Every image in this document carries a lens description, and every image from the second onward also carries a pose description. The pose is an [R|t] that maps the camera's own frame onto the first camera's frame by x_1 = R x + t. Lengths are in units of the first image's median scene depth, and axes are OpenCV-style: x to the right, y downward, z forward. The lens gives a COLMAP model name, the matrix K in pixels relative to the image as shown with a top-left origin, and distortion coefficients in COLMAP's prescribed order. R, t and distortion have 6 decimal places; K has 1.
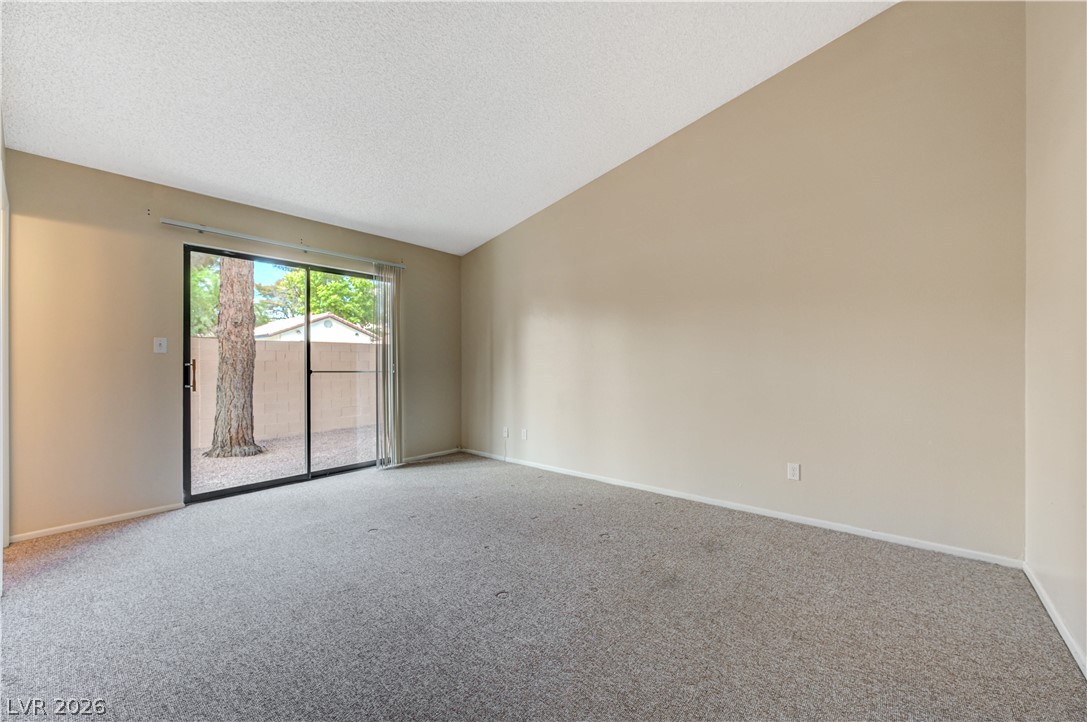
lens RADIAL K [[430.2, 0, 545.3], [0, 430.2, 359.2], [0, 0, 1]] dist [0.001500, -0.000127]
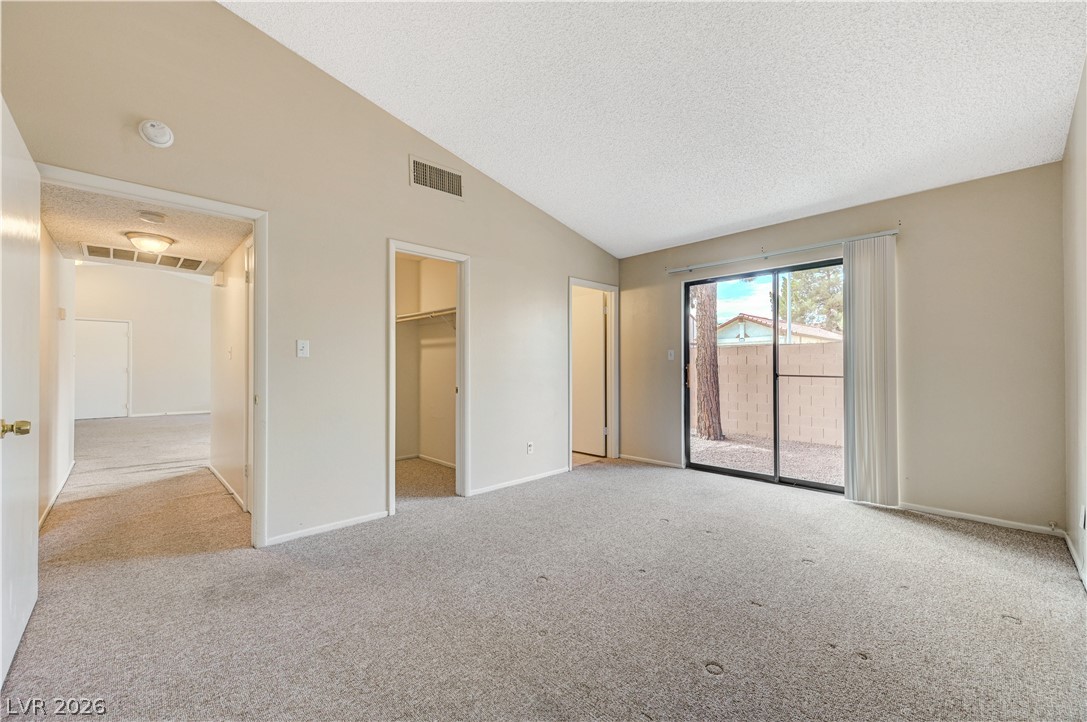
lens RADIAL K [[429.9, 0, 547.8], [0, 429.9, 363.0], [0, 0, 1]] dist [0.001809, 0.000300]
pose [[-0.103275, -0.008927, -0.994613, 0.593398], [0.011853, 0.999878, -0.010205, 0.005232], [0.994582, -0.012843, -0.103157, 0.679120]]
